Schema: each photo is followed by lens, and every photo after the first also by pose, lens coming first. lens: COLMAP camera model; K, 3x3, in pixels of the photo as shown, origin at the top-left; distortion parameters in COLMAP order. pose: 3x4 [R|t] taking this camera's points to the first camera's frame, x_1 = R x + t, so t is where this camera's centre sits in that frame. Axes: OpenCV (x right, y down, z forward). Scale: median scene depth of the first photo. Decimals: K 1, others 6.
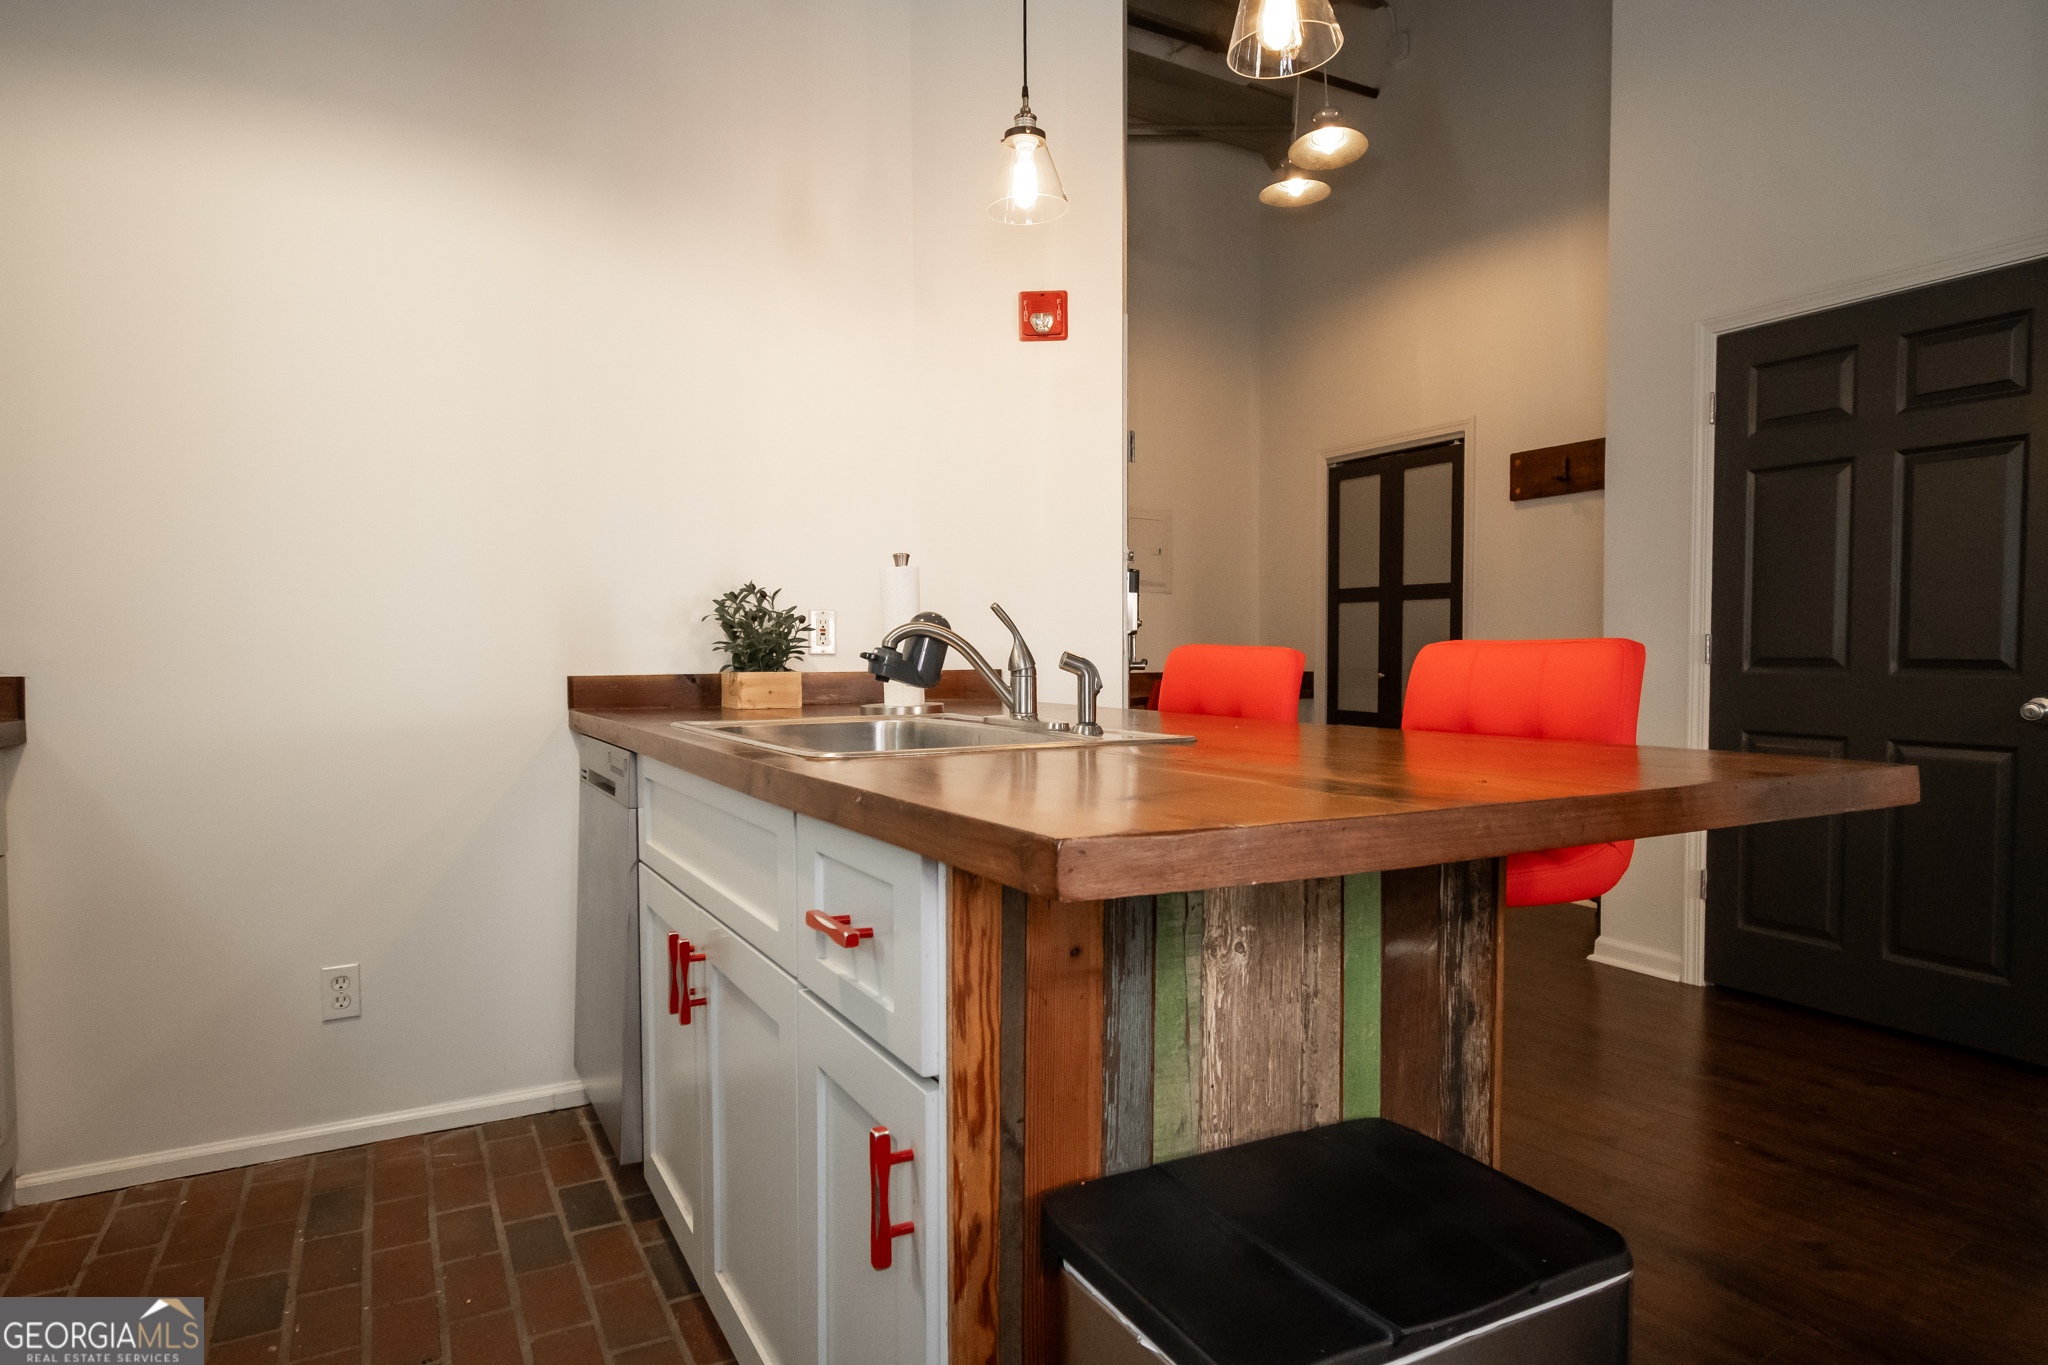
lens RADIAL K [[1172.2, 0, 1024.6], [0, 1172.2, 689.1], [0, 0, 1]] dist [-0.001739, -0.000003]
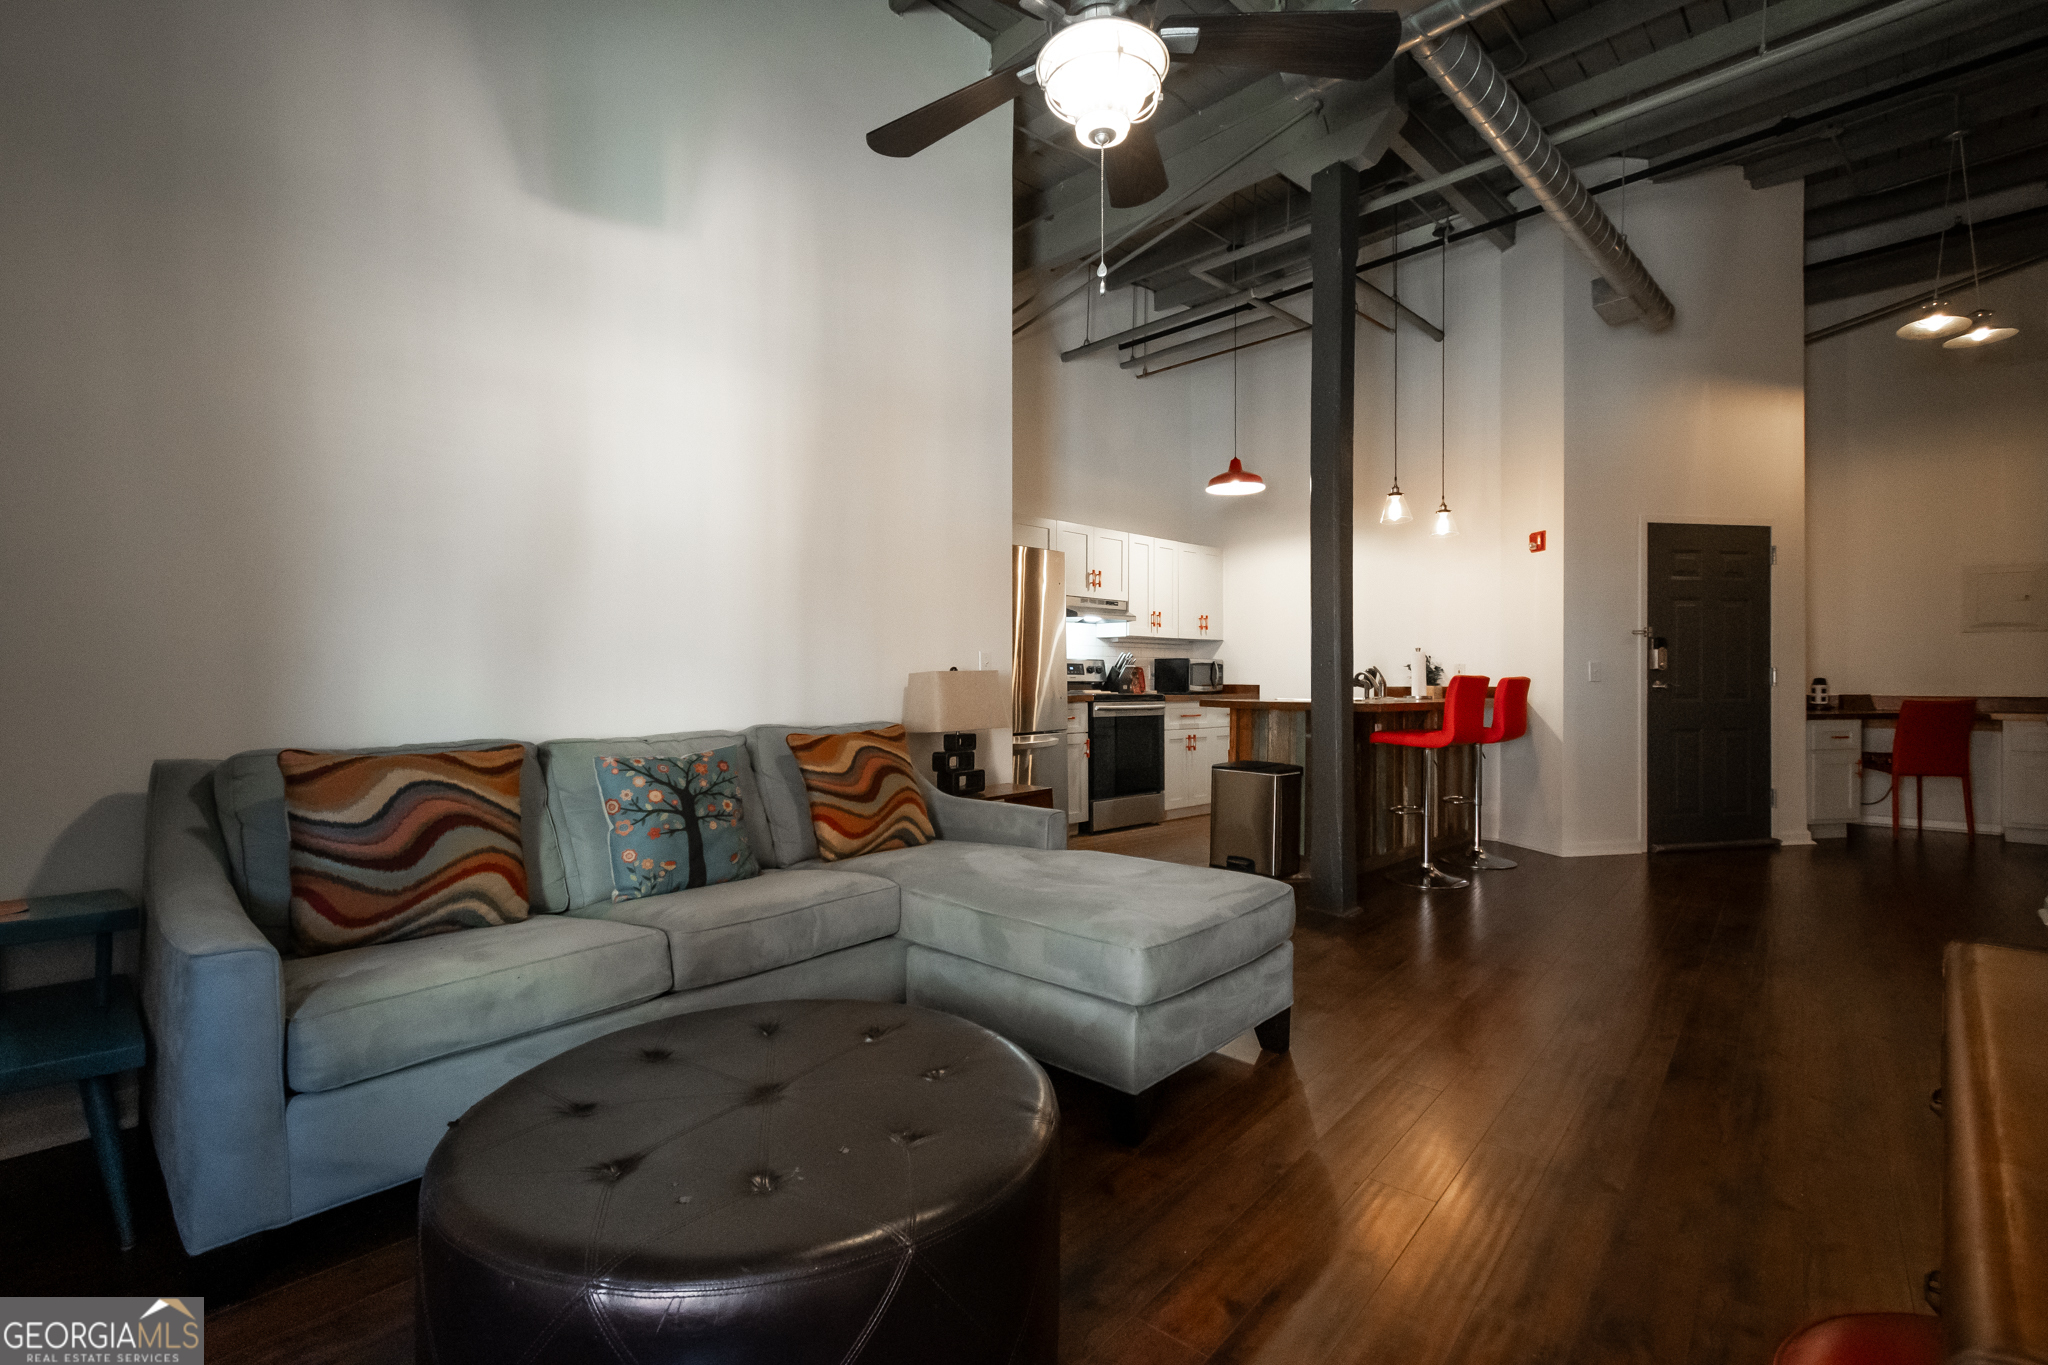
lens RADIAL K [[901.1, 0, 1023.6], [0, 901.1, 686.3], [0, 0, 1]] dist [0.008616, -0.006299]
pose [[0.271702, 0.006350, -0.962360, 2.054998], [-0.032280, 0.999476, -0.002519, 0.029501], [0.961840, 0.031749, 0.271765, -0.701413]]
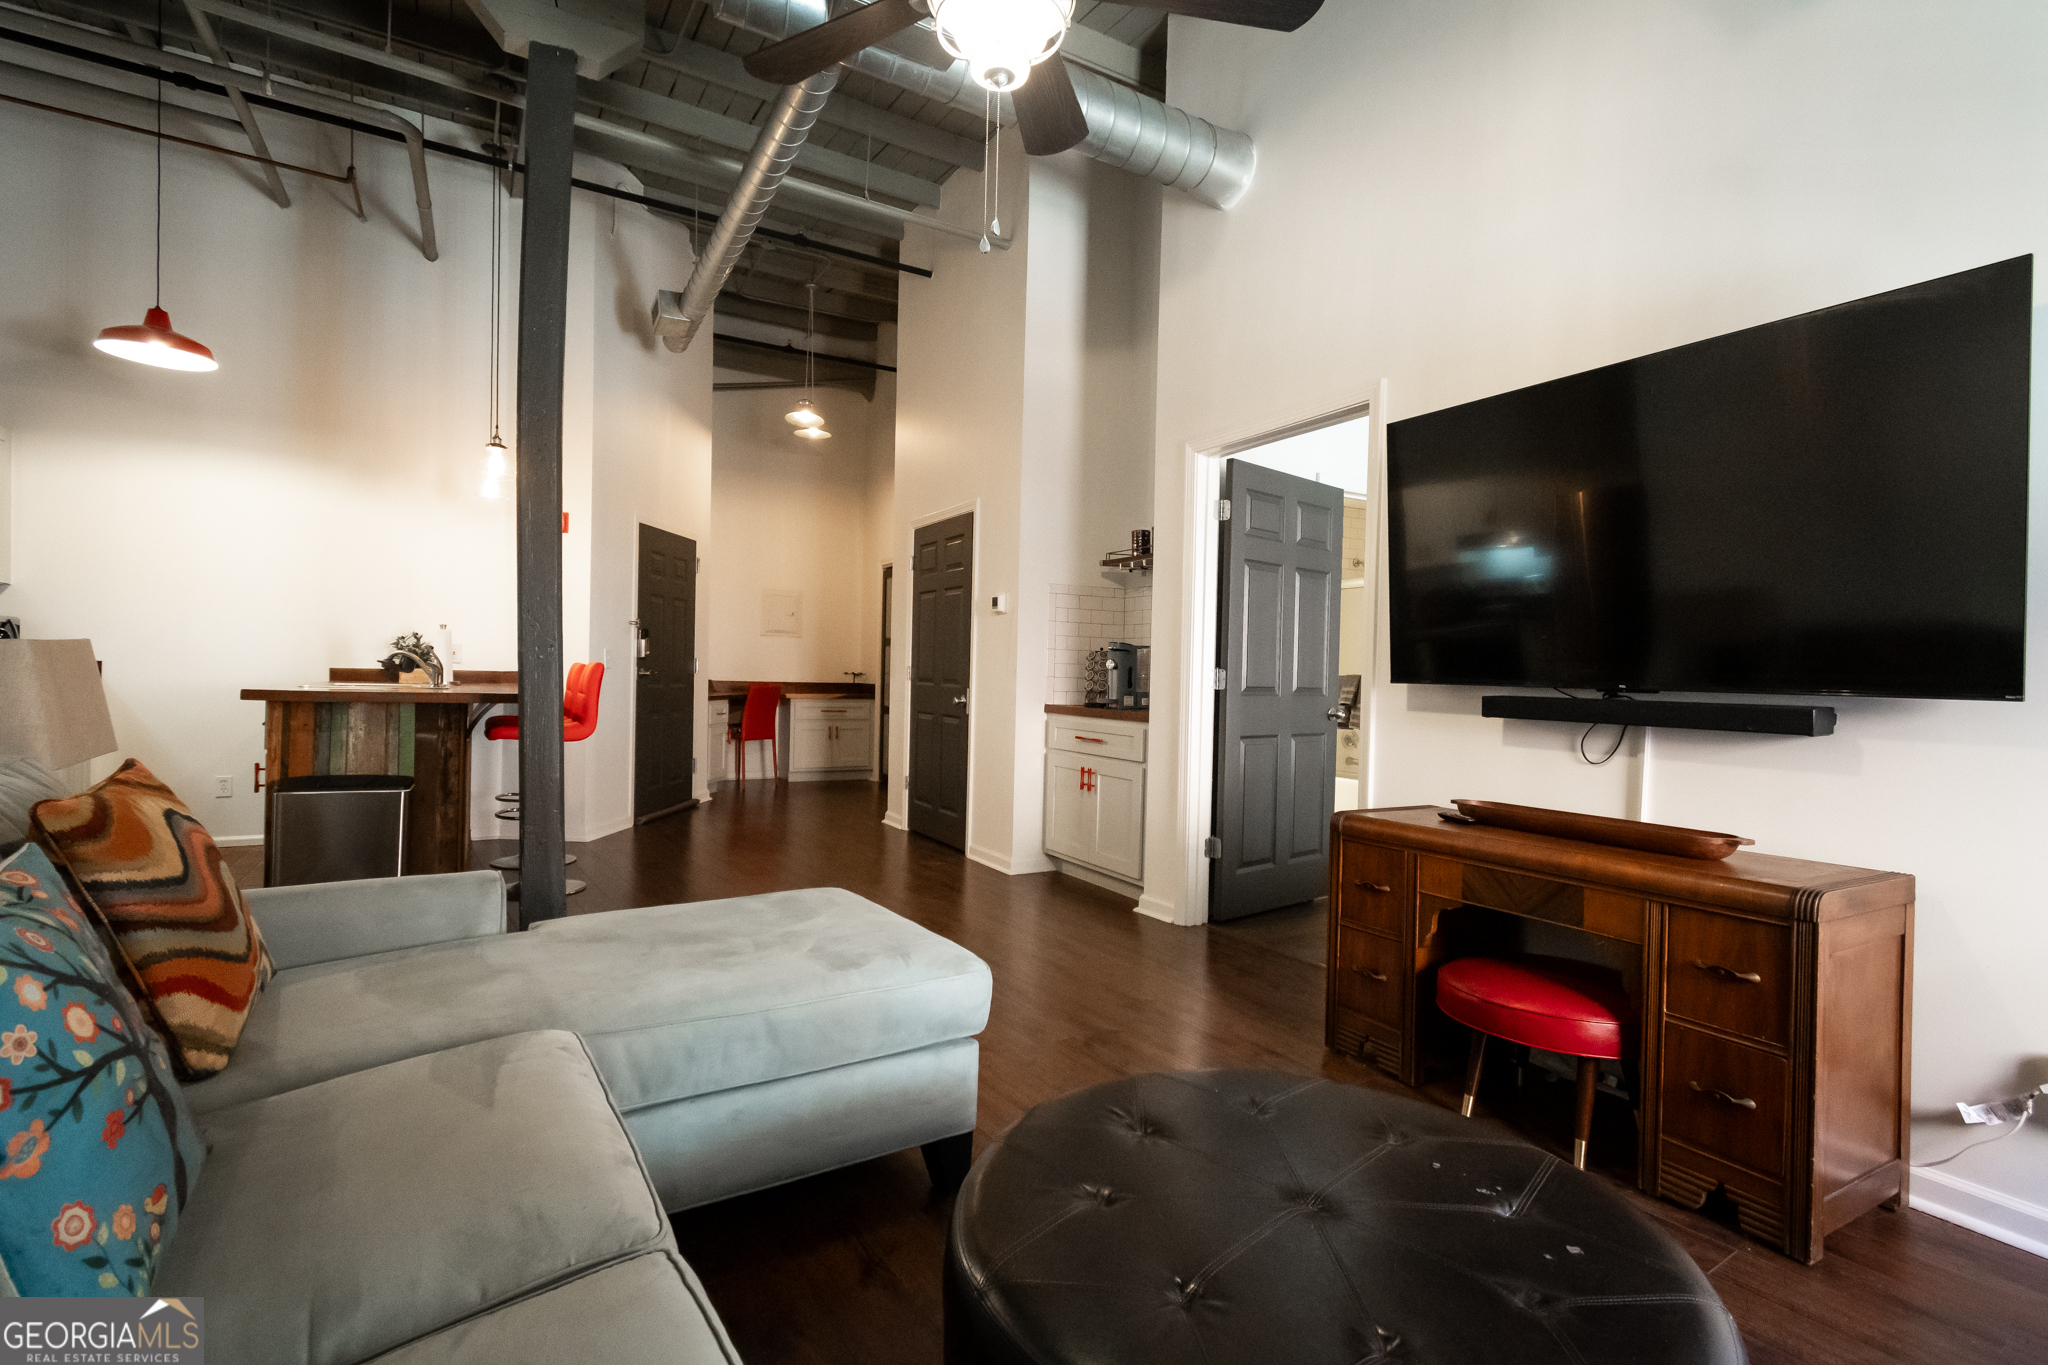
lens RADIAL K [[944.6, 0, 1022.4], [0, 944.6, 688.3], [0, 0, 1]] dist [0.002709, 0.000067]
pose [[0.999556, 0.027013, 0.012533, 1.255260], [-0.026769, 0.999456, -0.019244, 0.037584], [-0.013046, 0.018900, 0.999736, -1.214197]]
